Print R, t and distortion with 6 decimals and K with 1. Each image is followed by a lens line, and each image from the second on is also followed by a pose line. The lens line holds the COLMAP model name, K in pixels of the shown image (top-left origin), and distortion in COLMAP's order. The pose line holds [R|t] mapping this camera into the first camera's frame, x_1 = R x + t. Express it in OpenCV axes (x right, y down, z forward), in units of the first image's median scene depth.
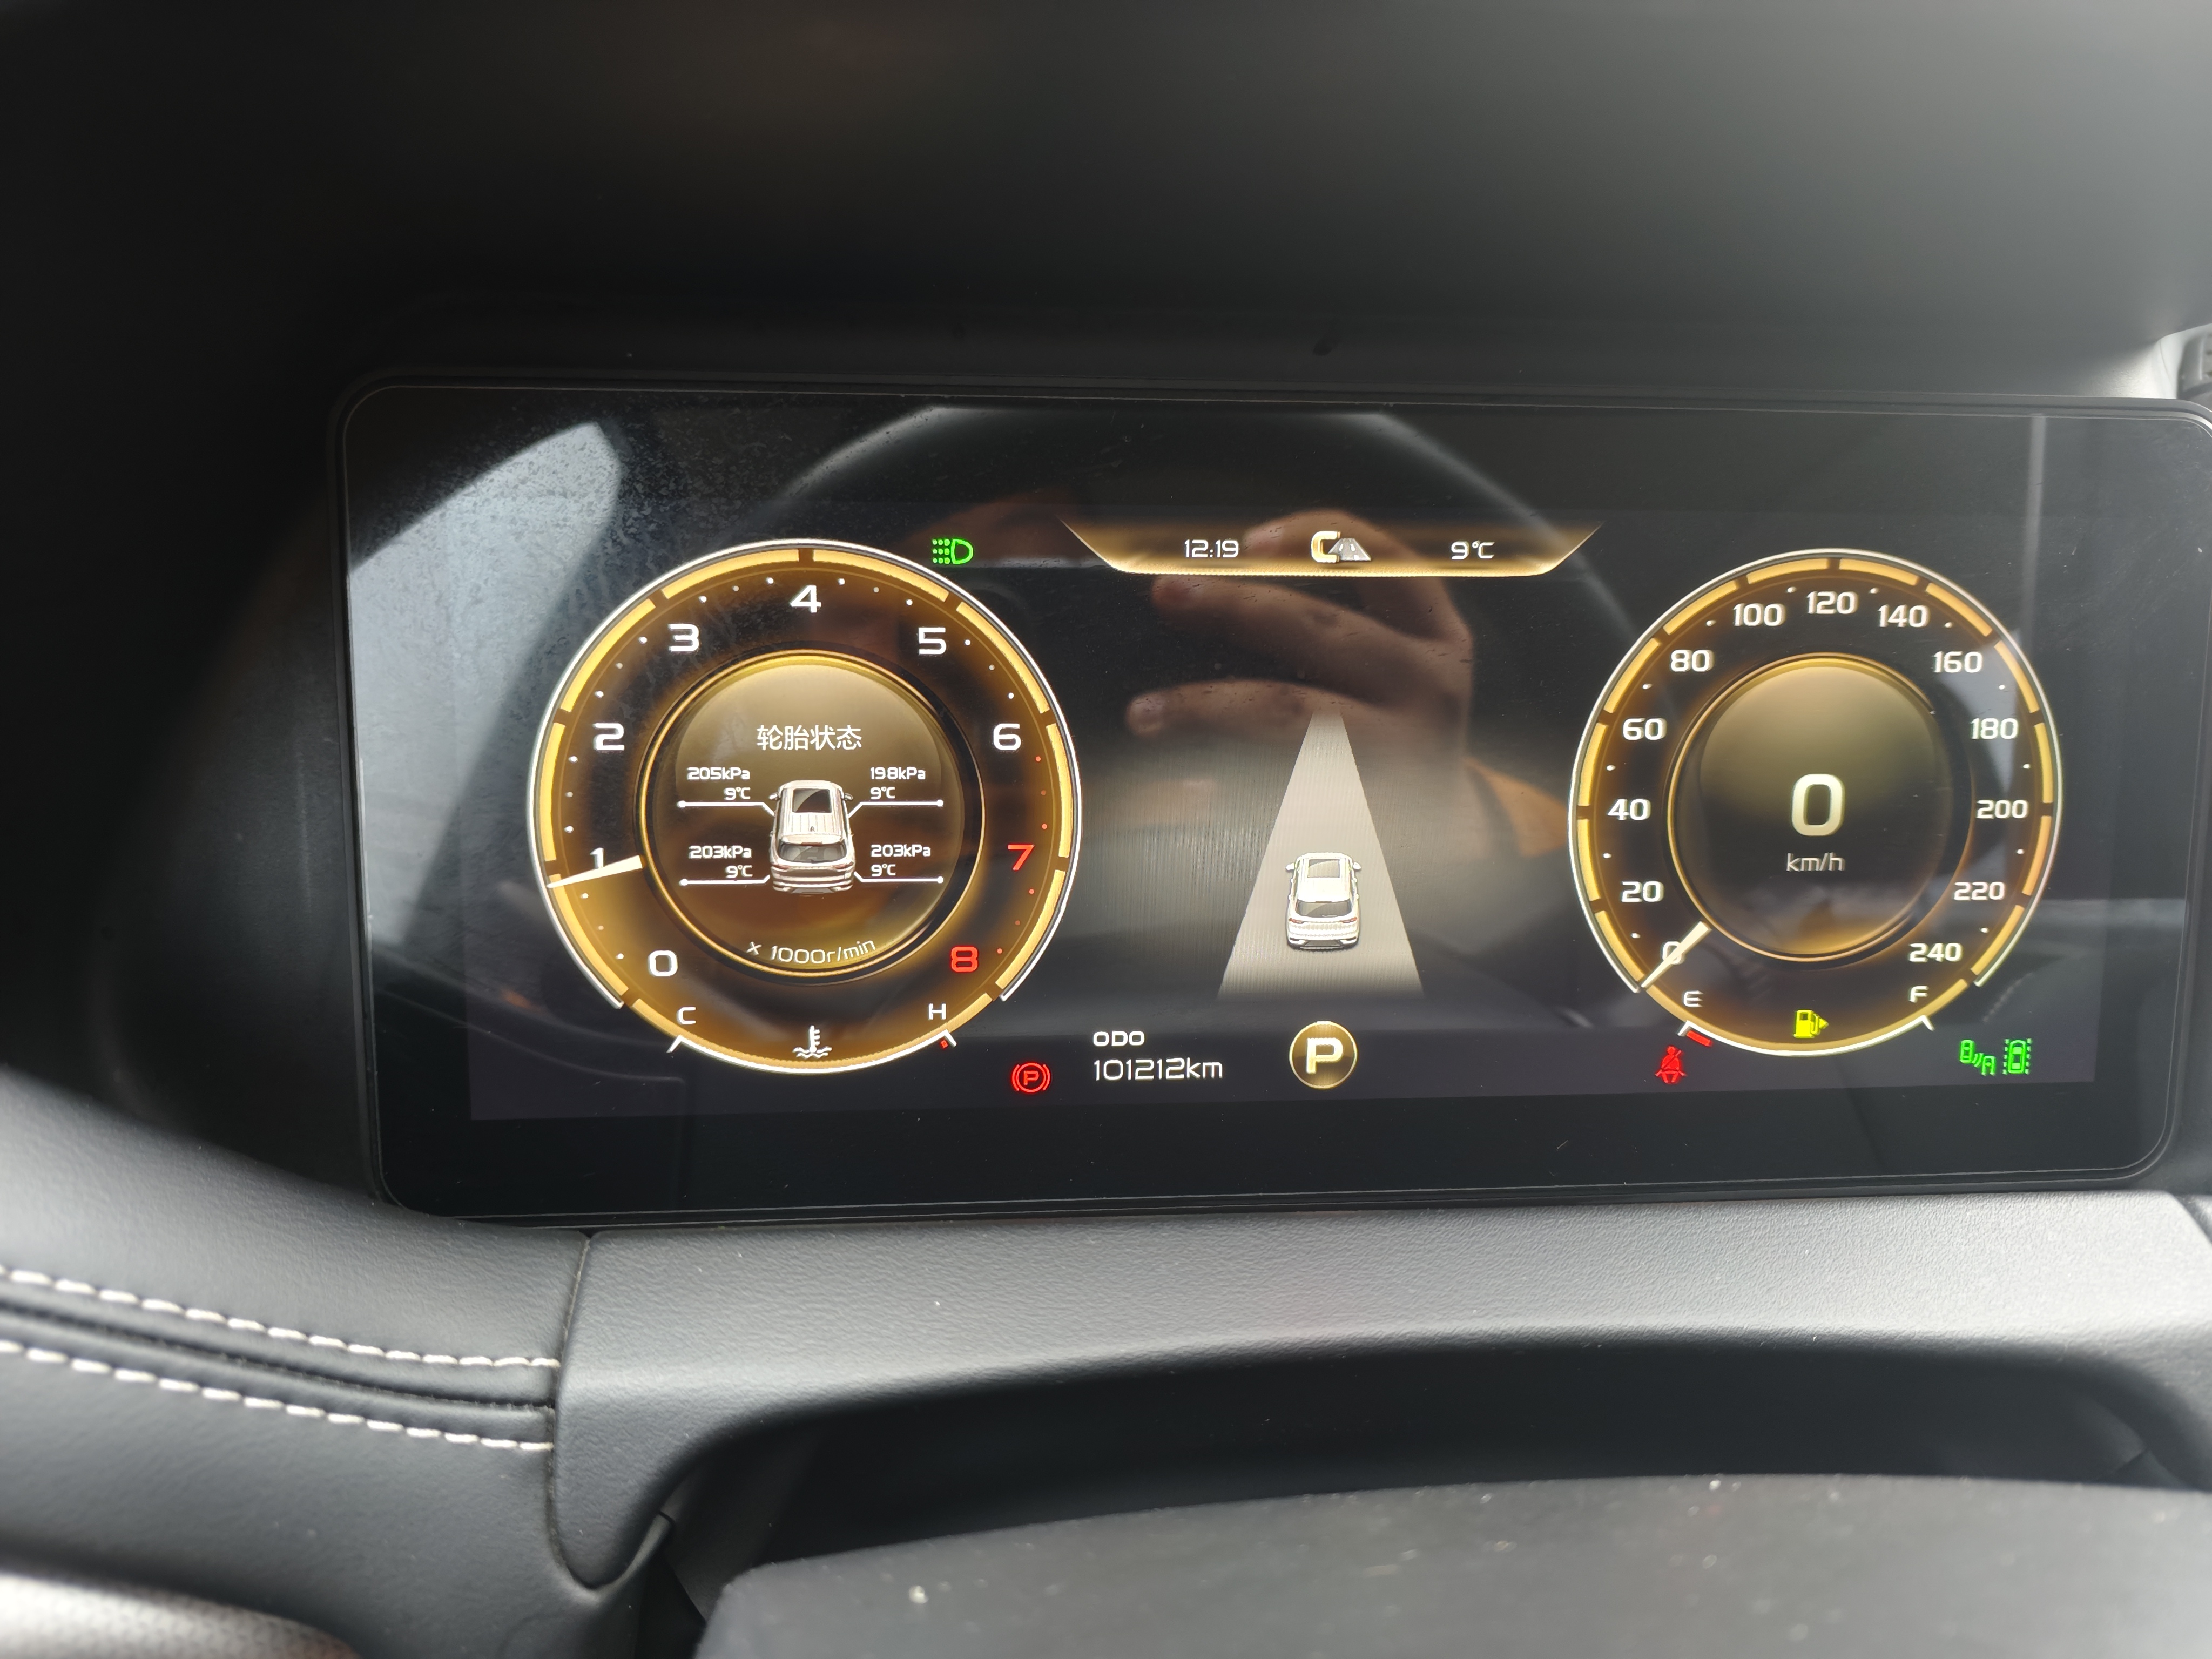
lens RADIAL K [[1744.1, 0, 1108.3], [0, 1744.1, 830.8], [0, 0, 1]] dist [0.011165, -0.027340]
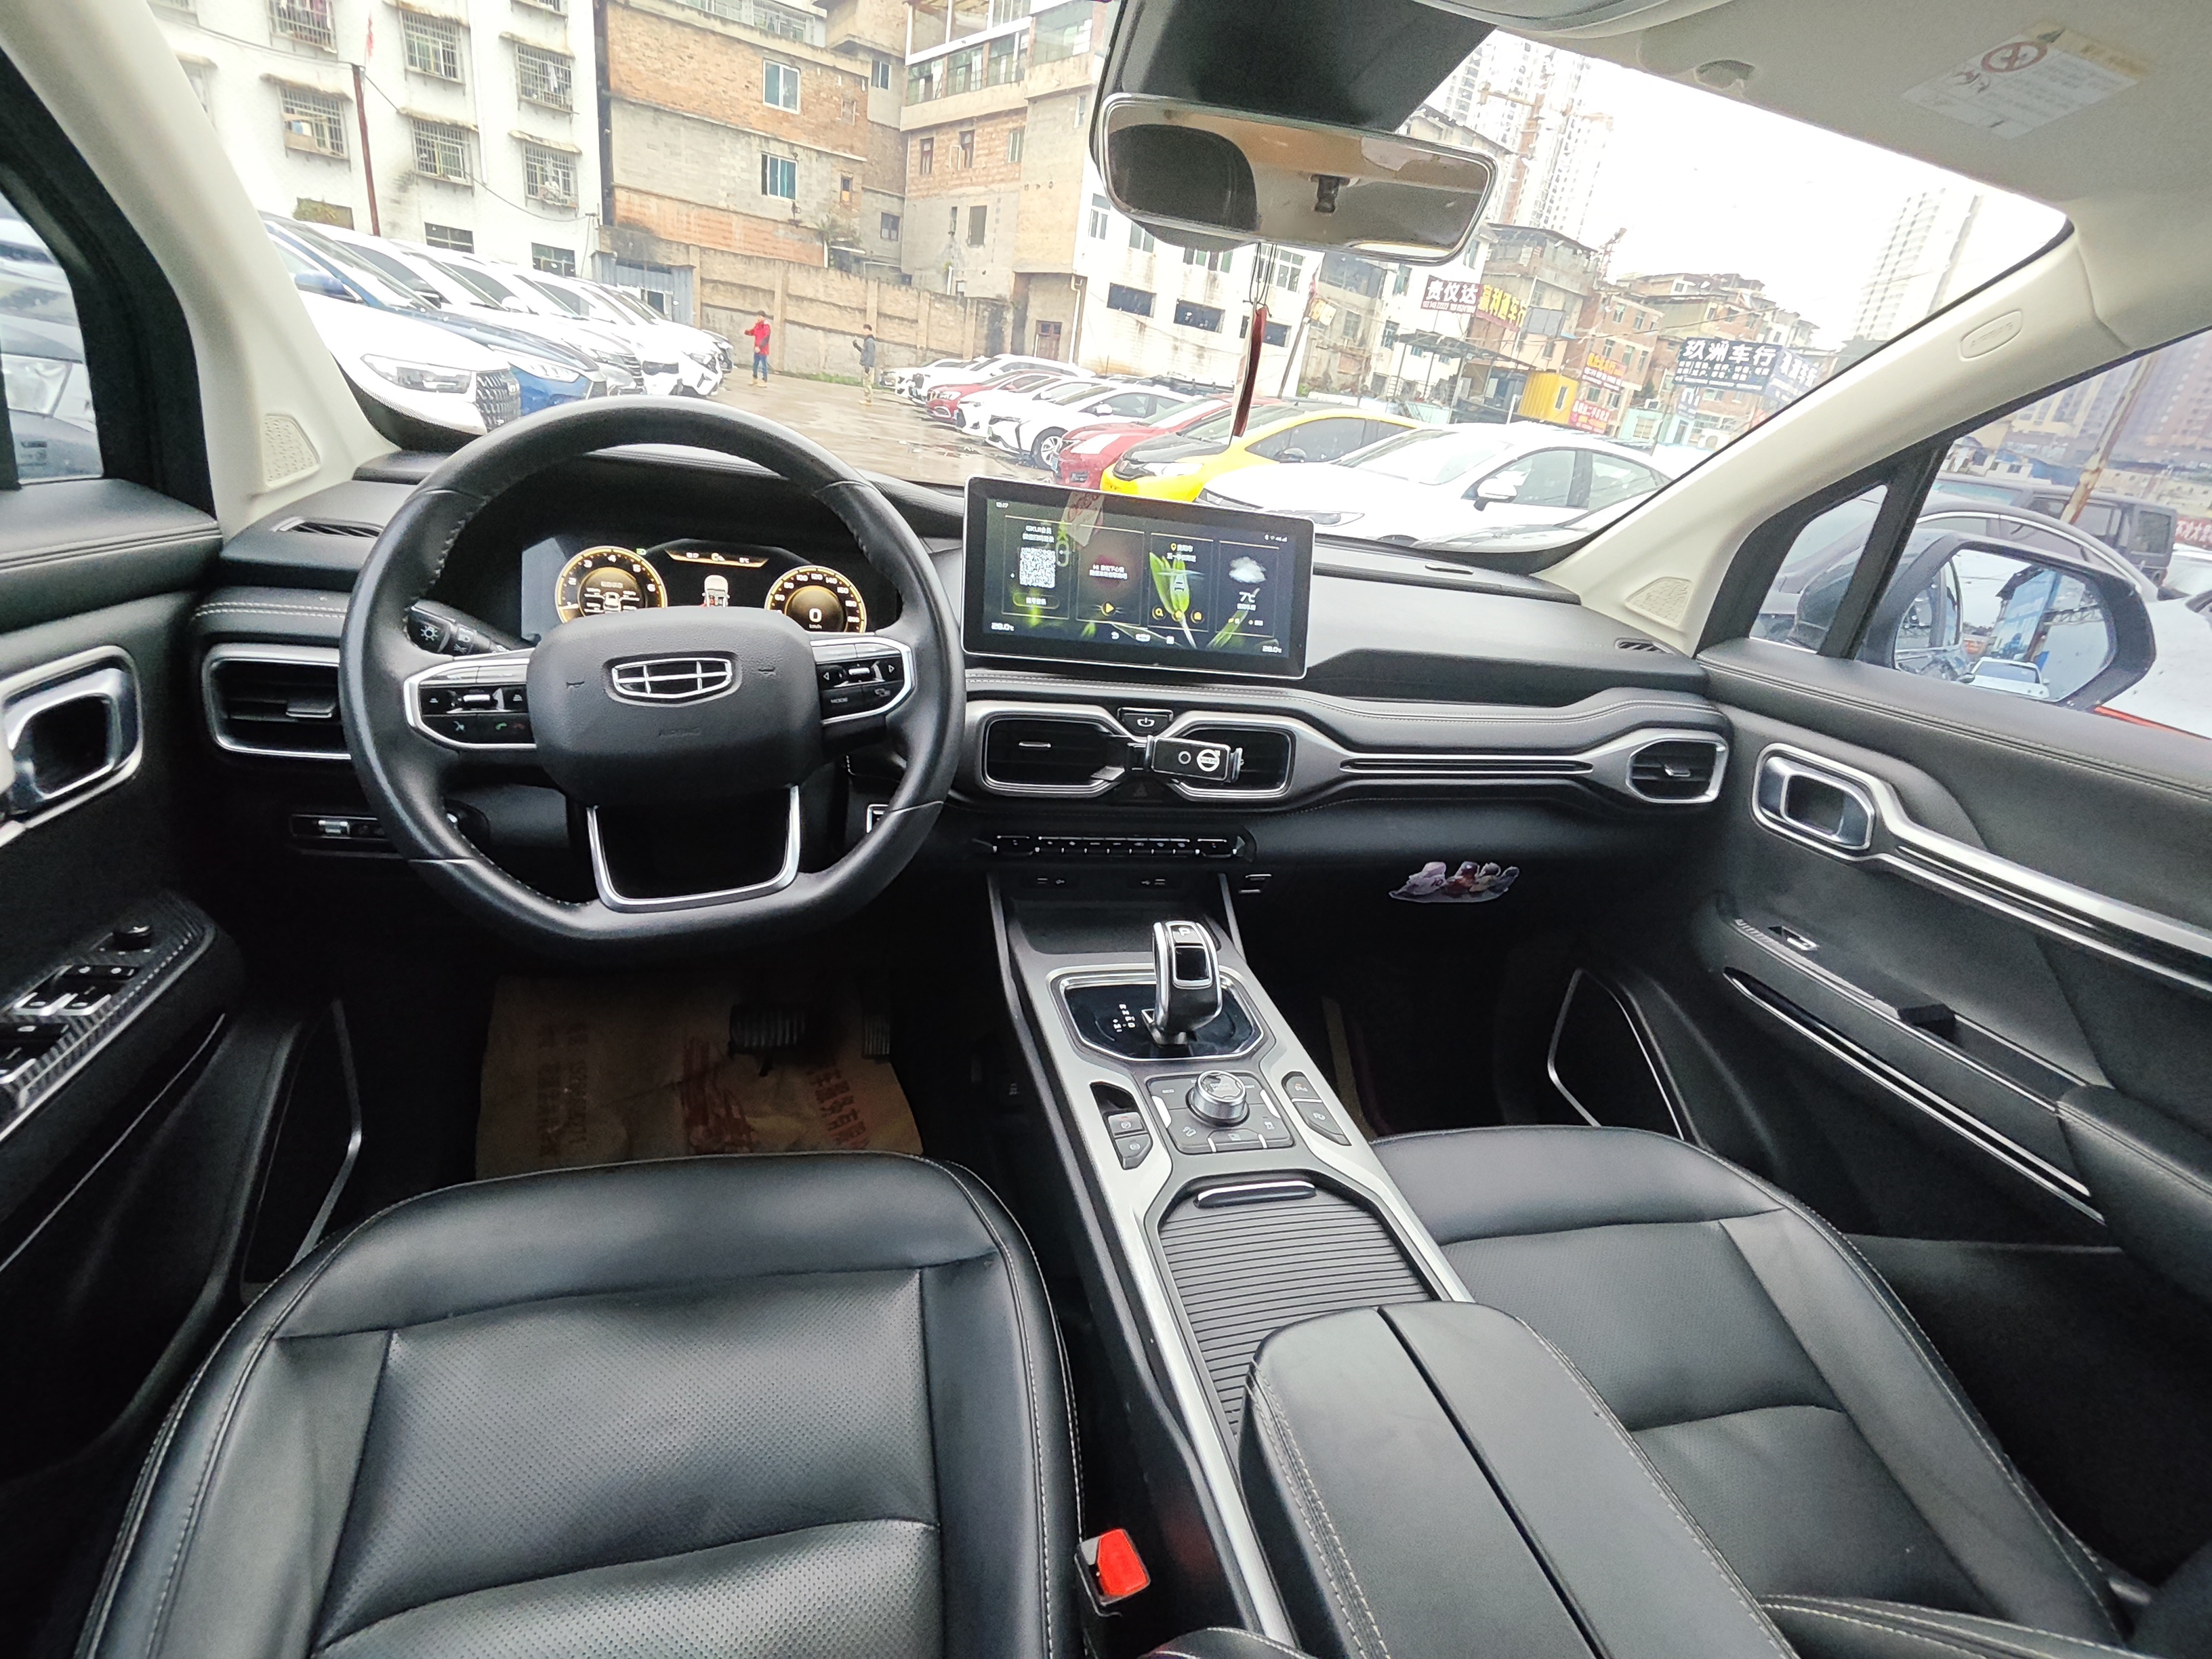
lens RADIAL K [[993.7, 0, 1096.9], [0, 993.7, 828.1], [0, 0, 1]] dist [-0.000656, 0.000905]
pose [[0.985414, 0.048051, 0.163248, 0.807308], [-0.064521, 0.993178, 0.097135, 0.287118], [-0.157467, -0.106251, 0.981792, -2.233122]]
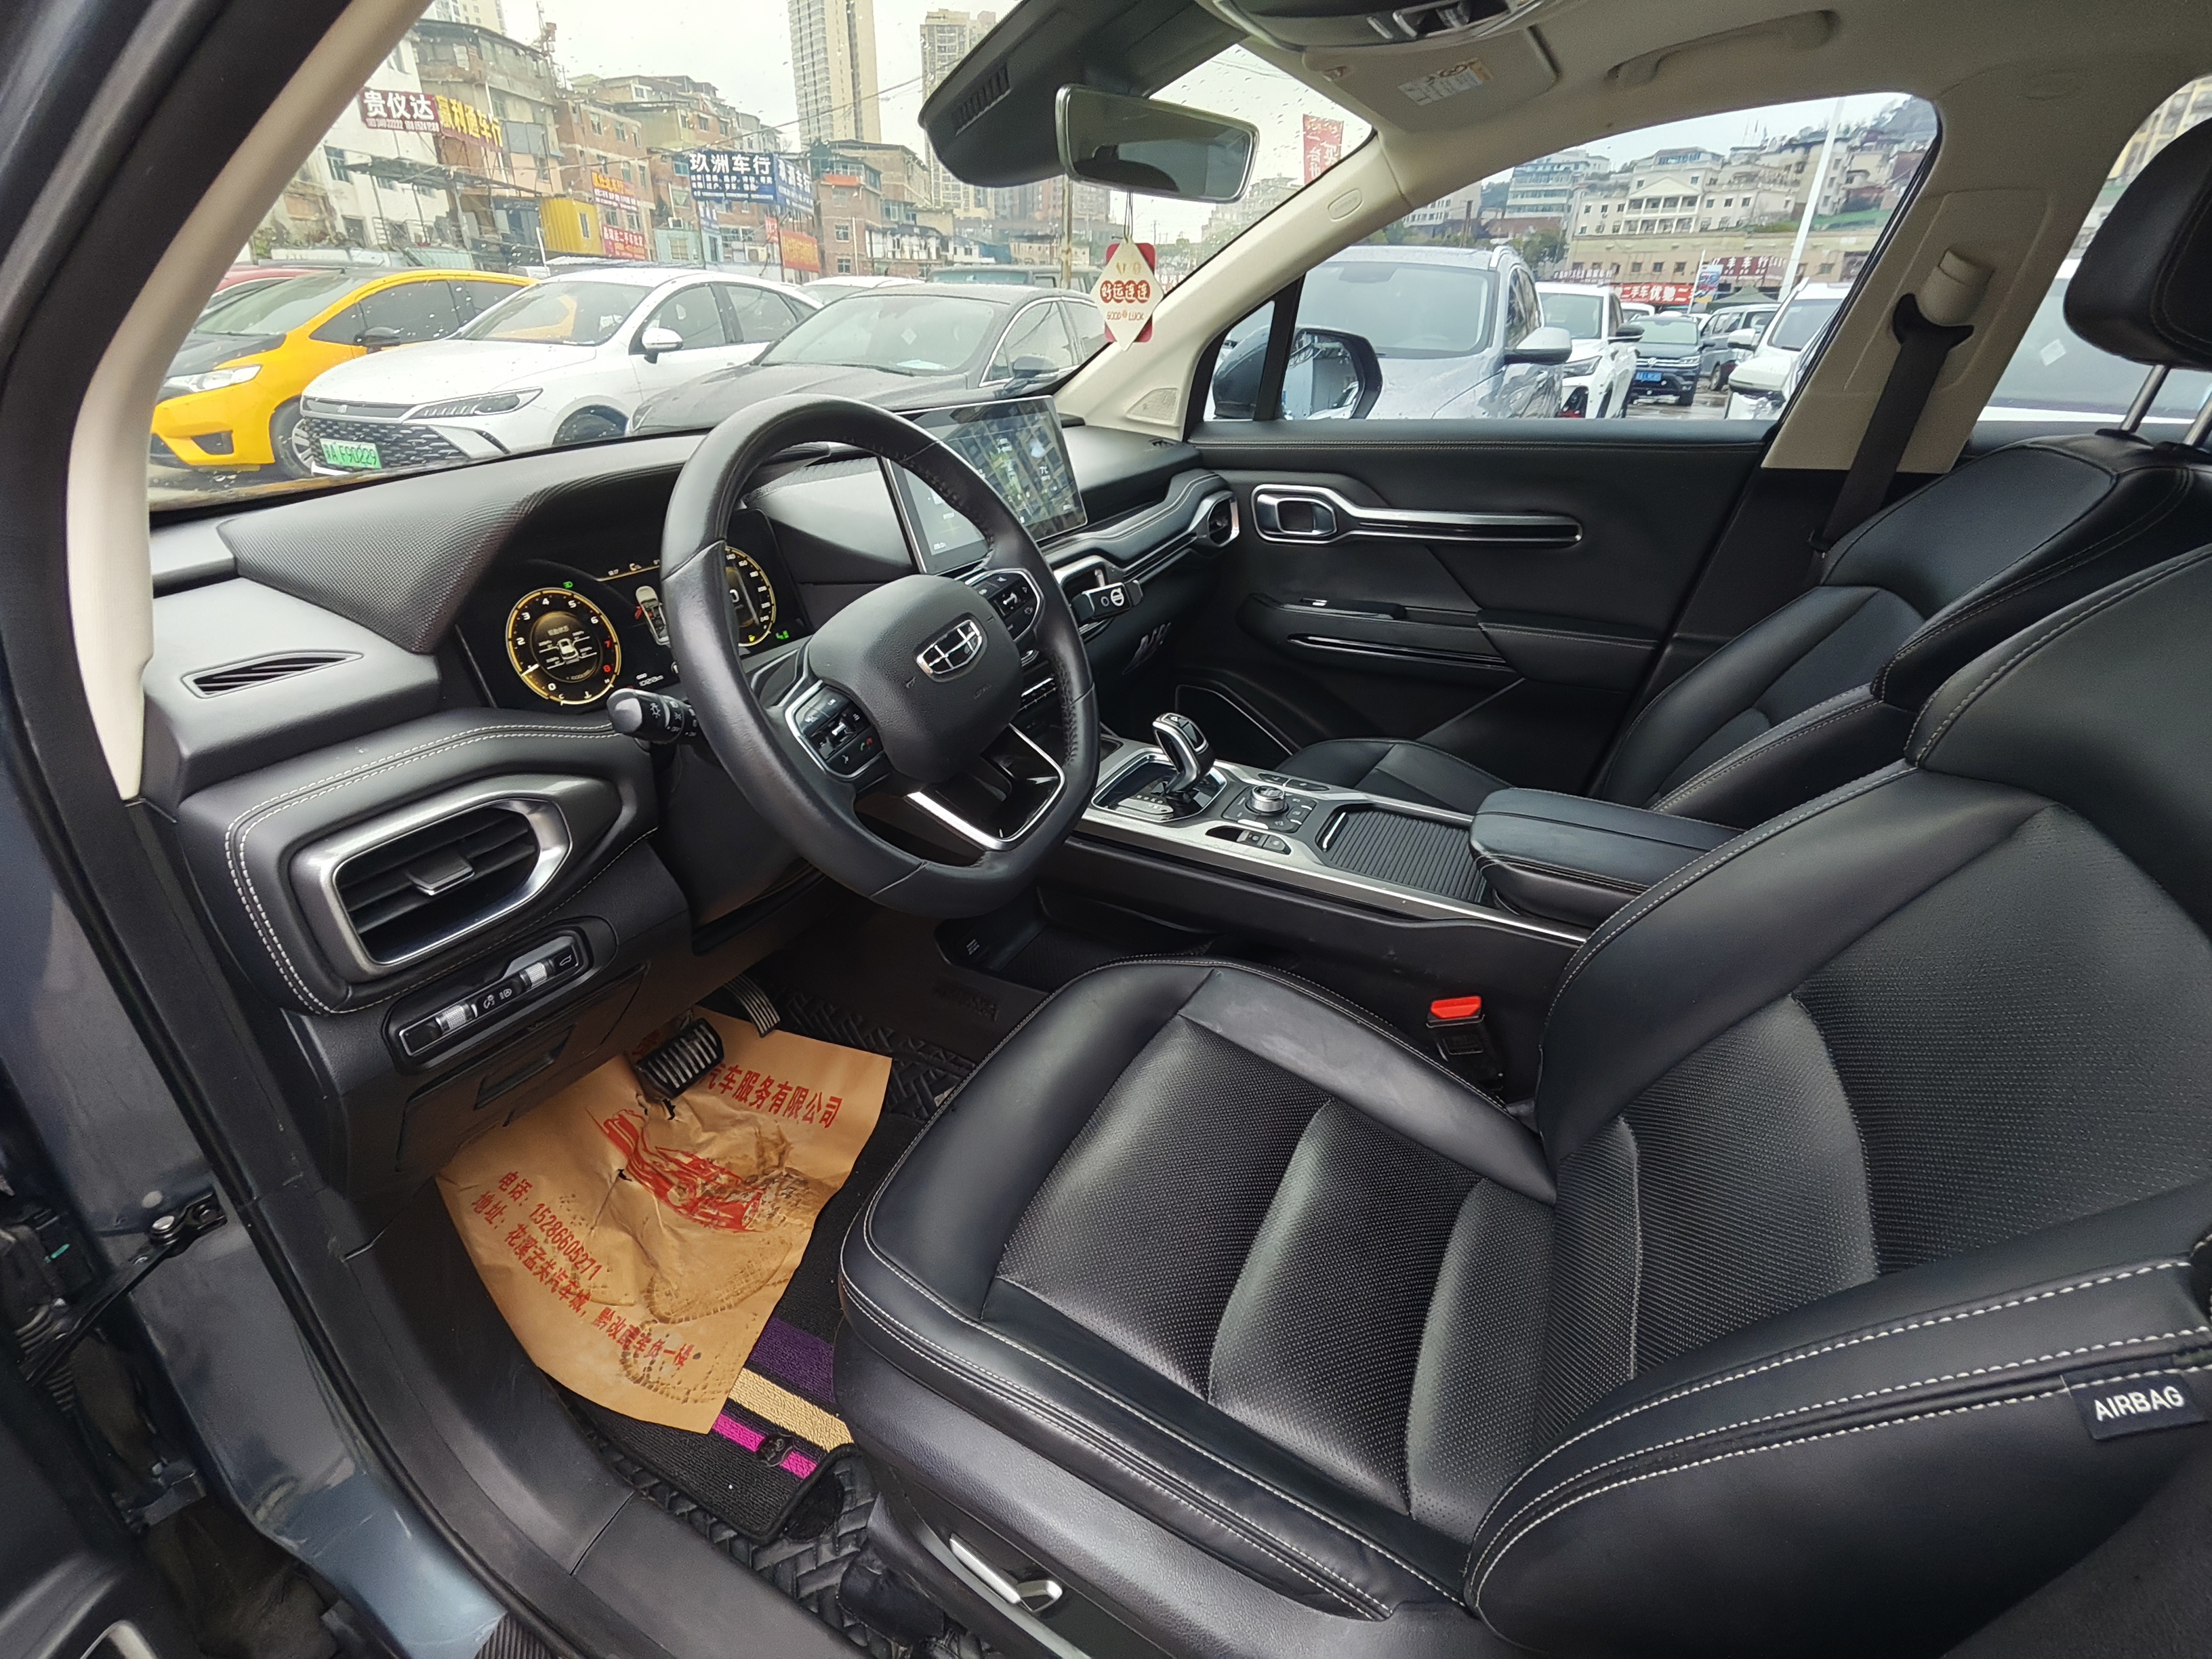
lens RADIAL K [[993.7, 0, 1085.3], [0, 993.7, 839.8], [0, 0, 1]] dist [-0.000656, 0.000905]
pose [[0.567585, -0.406553, 0.715934, -1.455494], [0.260489, 0.913581, 0.312276, -0.005007], [-0.781020, 0.009249, 0.624437, -1.704596]]
